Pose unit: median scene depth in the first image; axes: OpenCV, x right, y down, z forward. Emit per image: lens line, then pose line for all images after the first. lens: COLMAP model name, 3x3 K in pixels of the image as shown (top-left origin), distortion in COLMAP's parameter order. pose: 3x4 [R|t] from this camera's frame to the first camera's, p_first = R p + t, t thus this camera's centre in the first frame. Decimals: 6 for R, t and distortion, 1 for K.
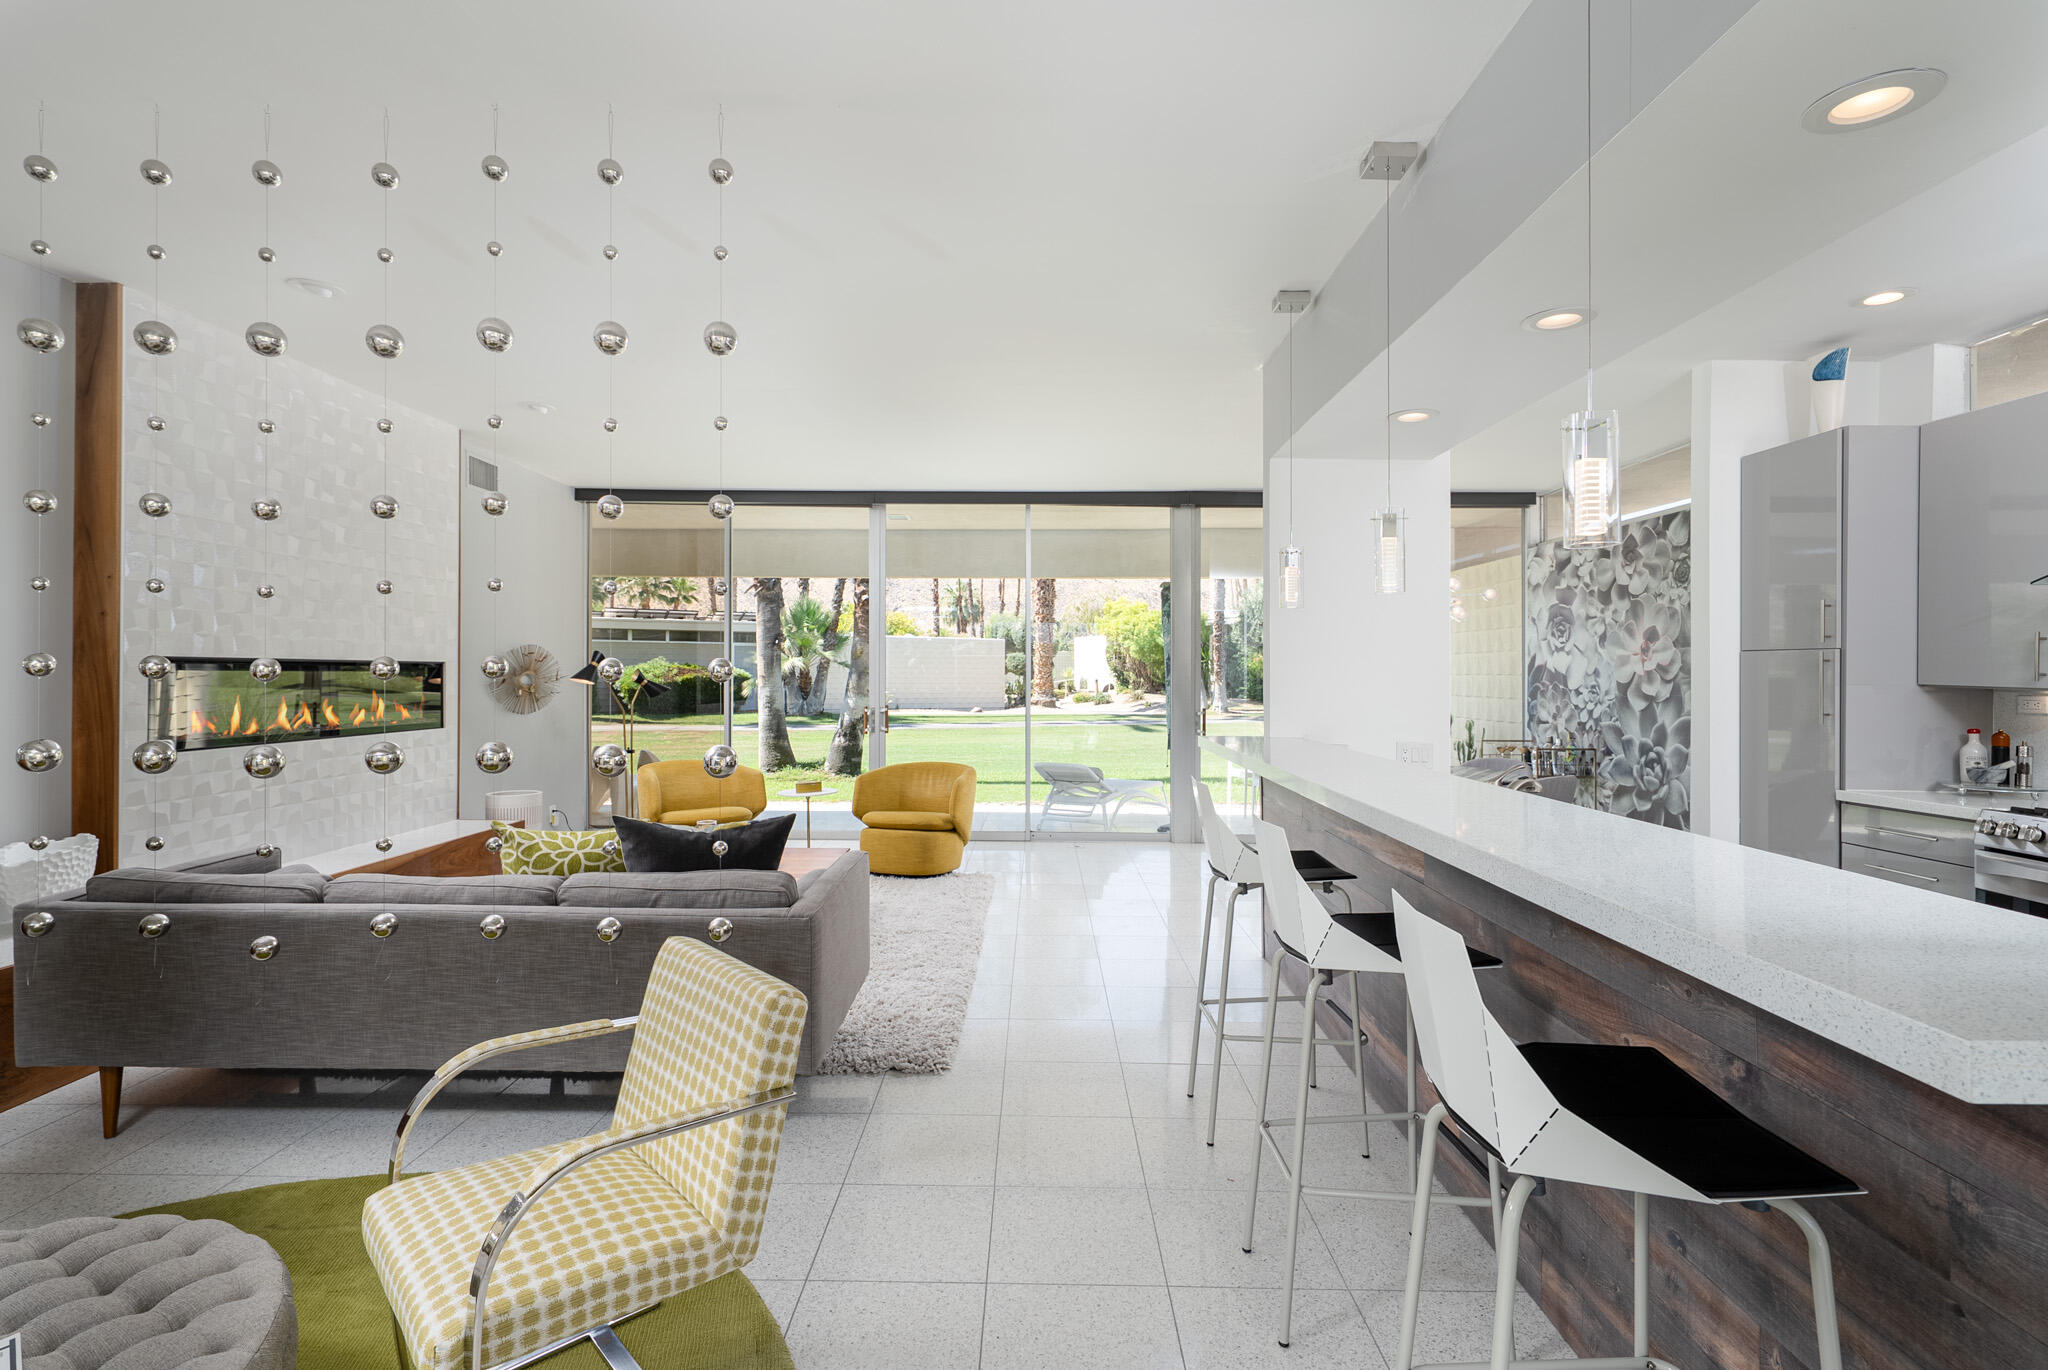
lens RADIAL K [[945.6, 0, 1033.0], [0, 945.6, 683.4], [0, 0, 1]] dist [-0.001052, 0.000172]
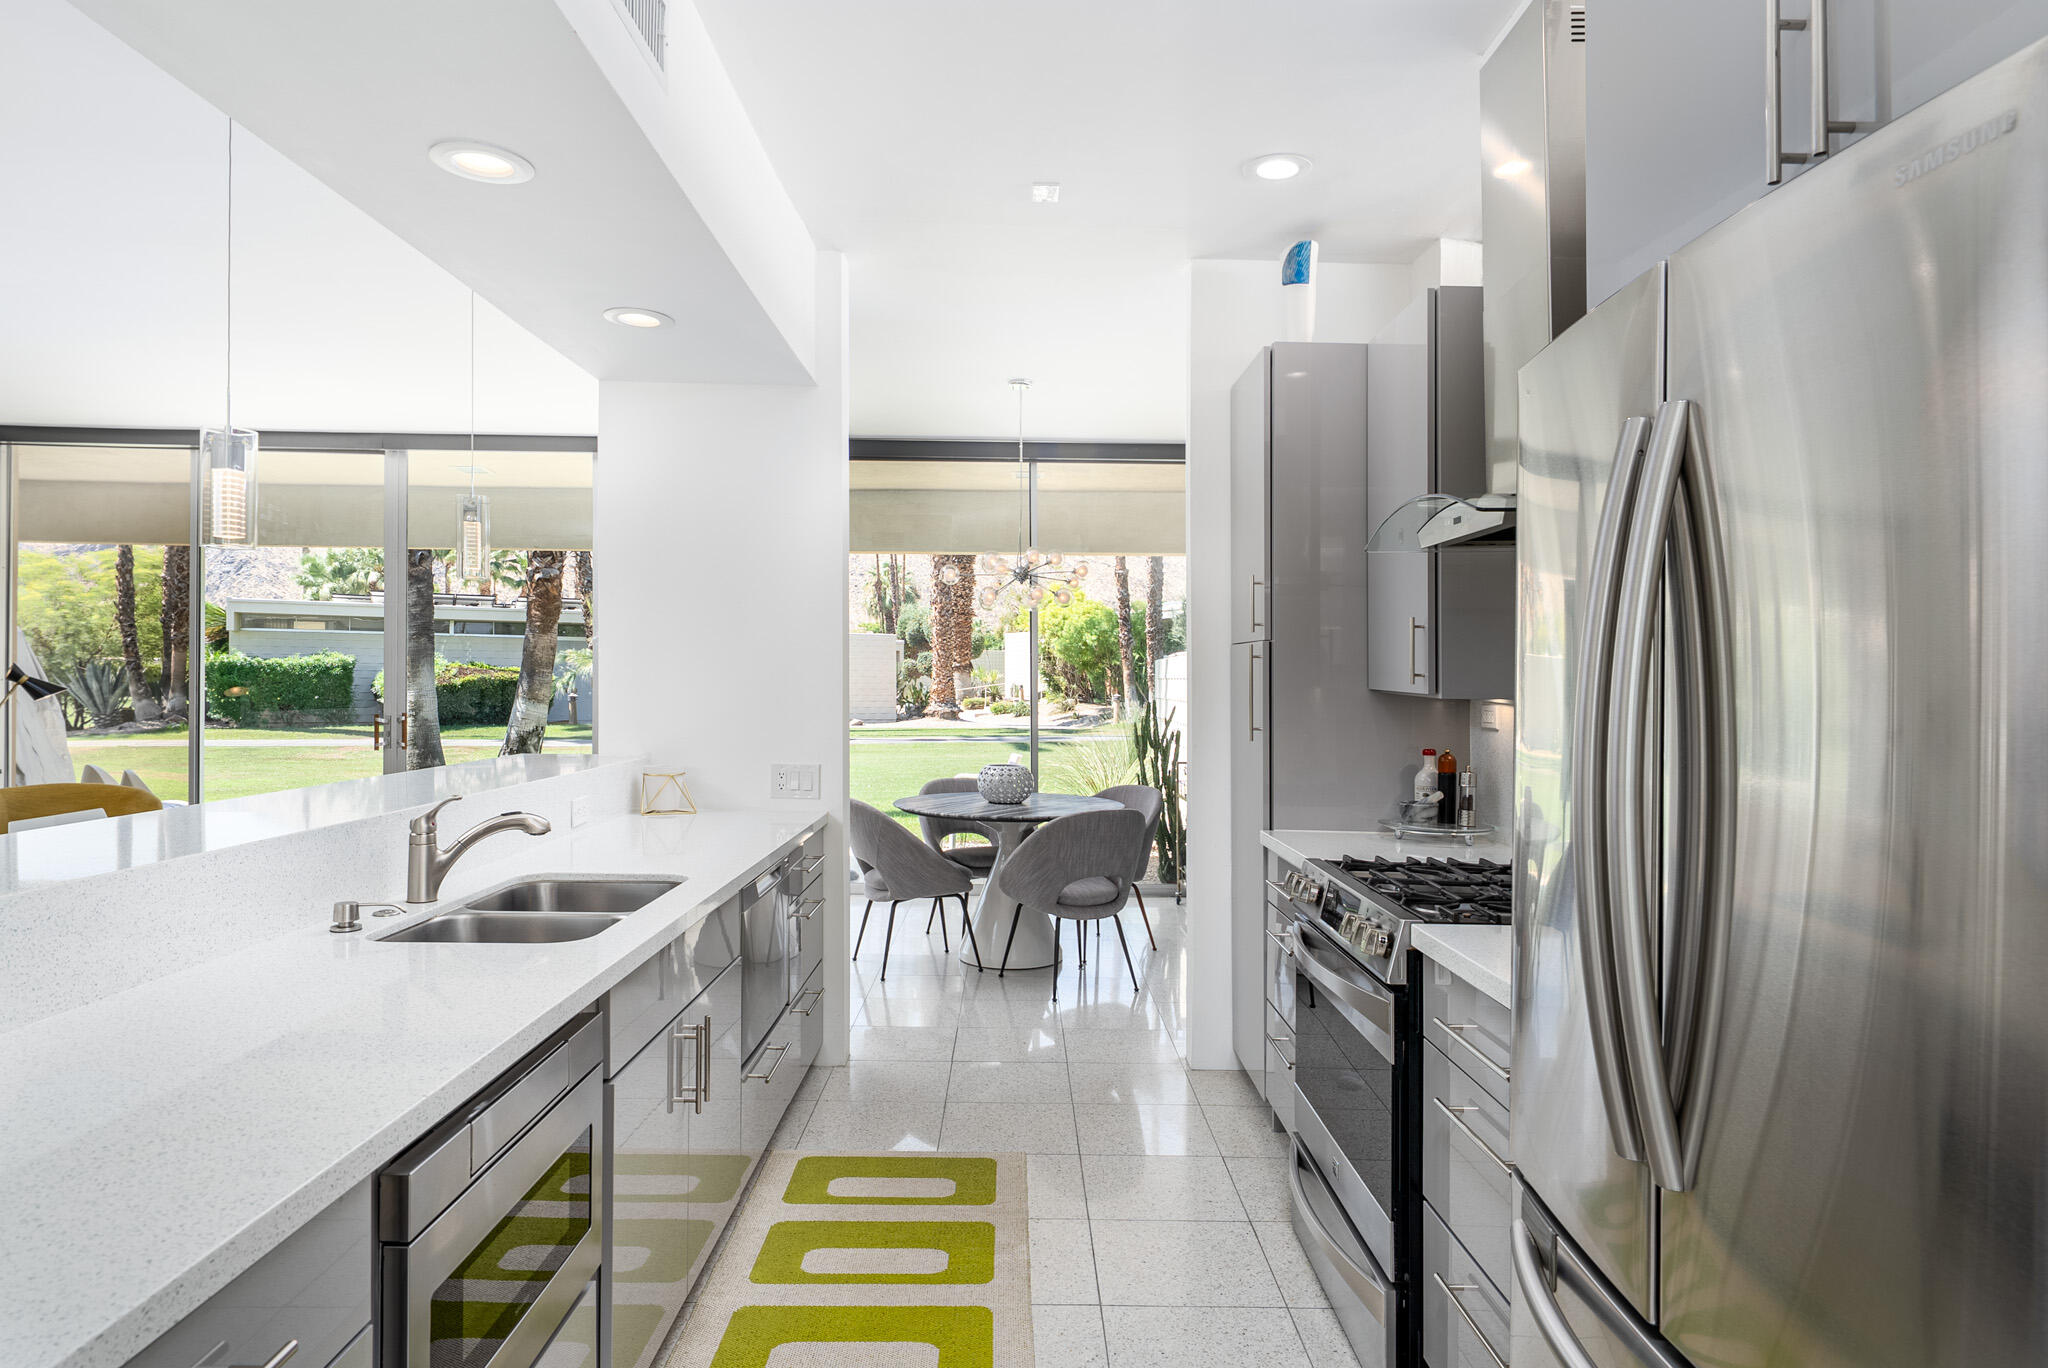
lens RADIAL K [[1162.8, 0, 1036.3], [0, 1162.8, 668.2], [0, 0, 1]] dist [0.005401, -0.000881]
pose [[0.999701, 0.007121, 0.023374, 0.210474], [-0.006661, 0.999784, -0.019700, 0.001505], [-0.023509, 0.019539, 0.999533, 0.029829]]
